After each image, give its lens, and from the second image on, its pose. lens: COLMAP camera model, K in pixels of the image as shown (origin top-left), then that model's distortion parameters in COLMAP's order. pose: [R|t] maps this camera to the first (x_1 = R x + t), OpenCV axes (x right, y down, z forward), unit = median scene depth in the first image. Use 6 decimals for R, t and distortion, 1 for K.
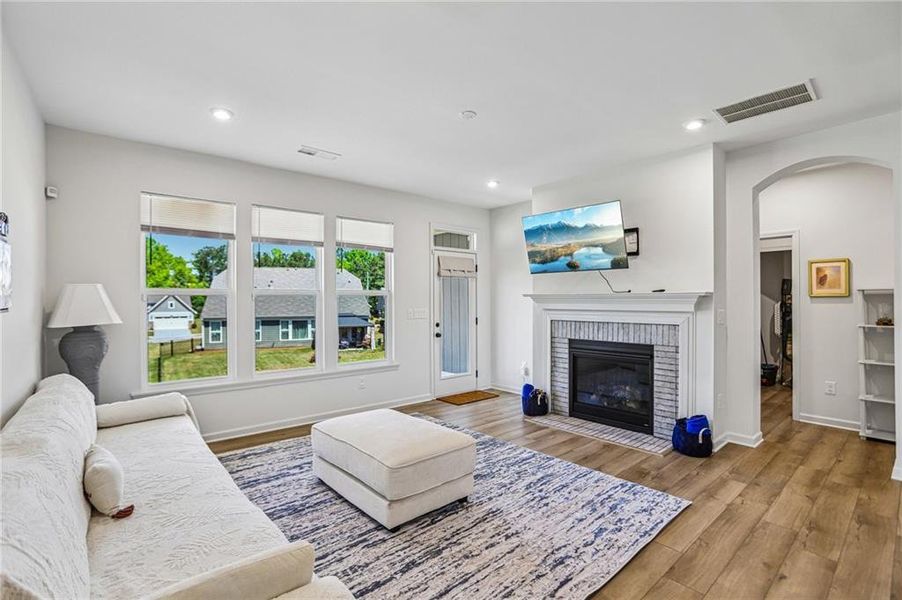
lens RADIAL K [[414.4, 0, 448.3], [0, 414.4, 302.0], [0, 0, 1]] dist [-0.063257, 0.031370]
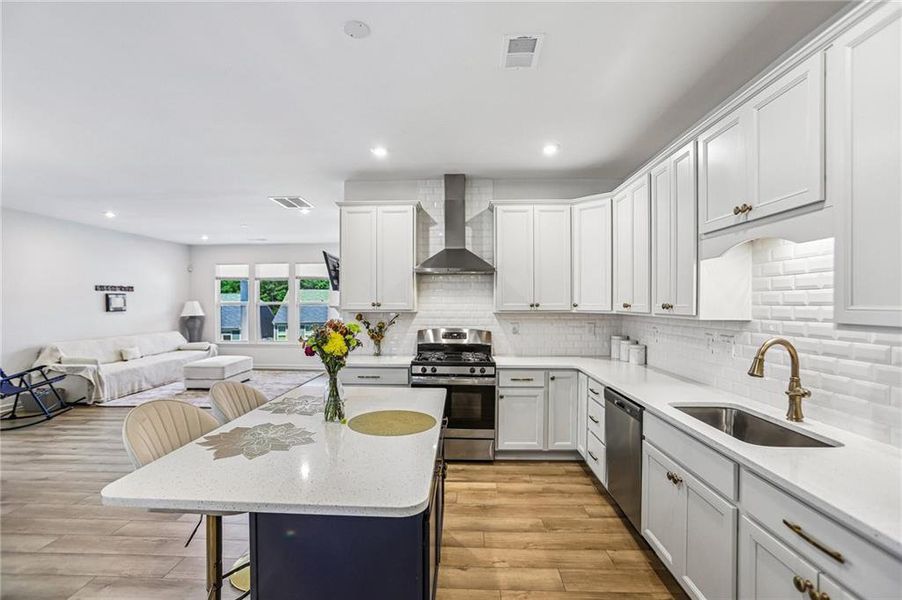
lens RADIAL K [[416.6, 0, 445.8], [0, 416.6, 307.7], [0, 0, 1]] dist [-0.064873, 0.032522]
pose [[0.732122, 0.011377, -0.681079, 1.775073], [-0.005115, 0.999924, 0.011205, -0.032748], [0.681155, -0.004719, 0.732124, 0.081516]]
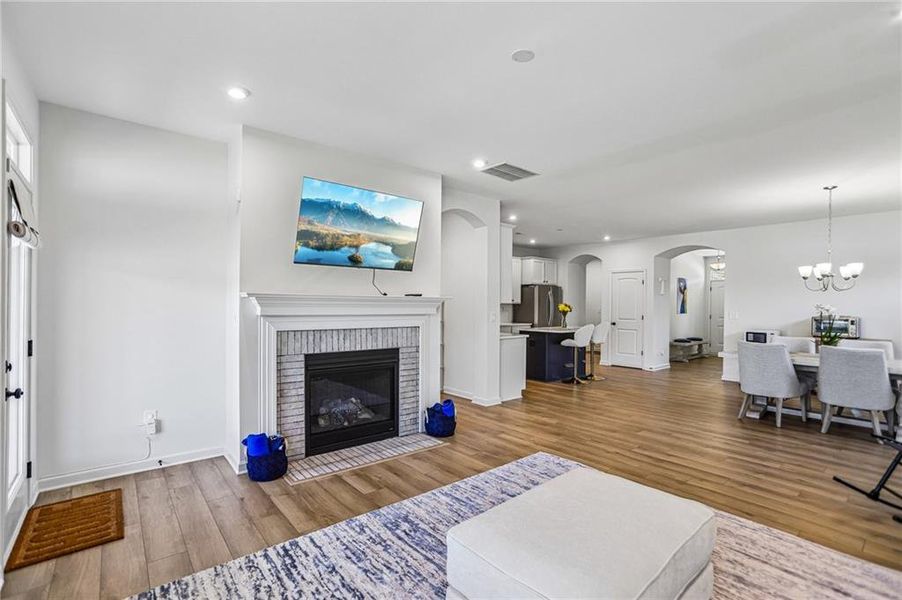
lens RADIAL K [[421.7, 0, 448.4], [0, 421.7, 303.9], [0, 0, 1]] dist [-0.054647, 0.034458]
pose [[0.014030, 0.001137, 0.999901, -0.534219], [-0.006374, 0.999979, -0.001048, -0.004165], [-0.999881, -0.006358, 0.014037, 0.834463]]
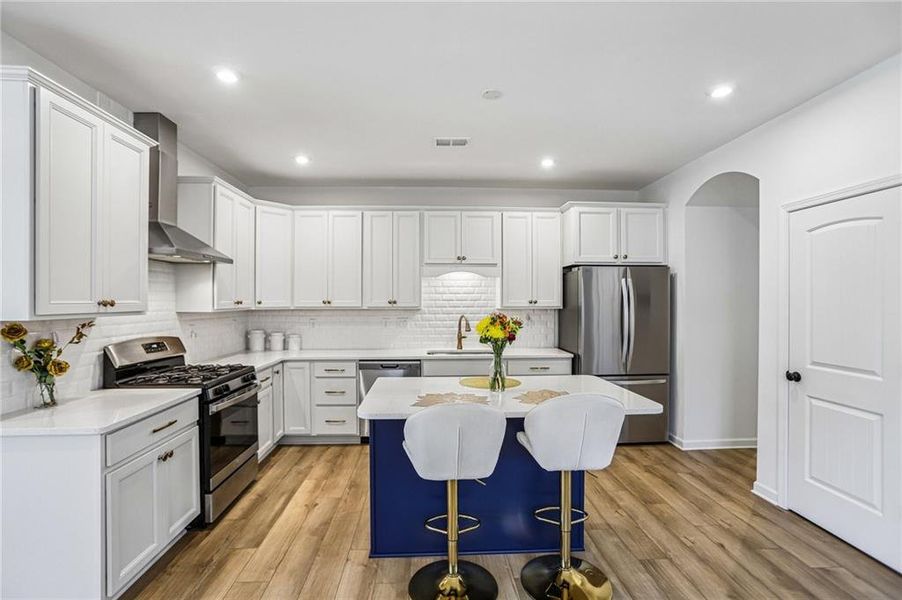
lens RADIAL K [[414.4, 0, 448.3], [0, 414.4, 302.0], [0, 0, 1]] dist [-0.063257, 0.031370]
pose [[0.611165, -0.001168, 0.791502, 0.843278], [0.003245, 0.999994, -0.001030, -0.027893], [-0.791496, 0.003198, 0.611165, 0.025932]]
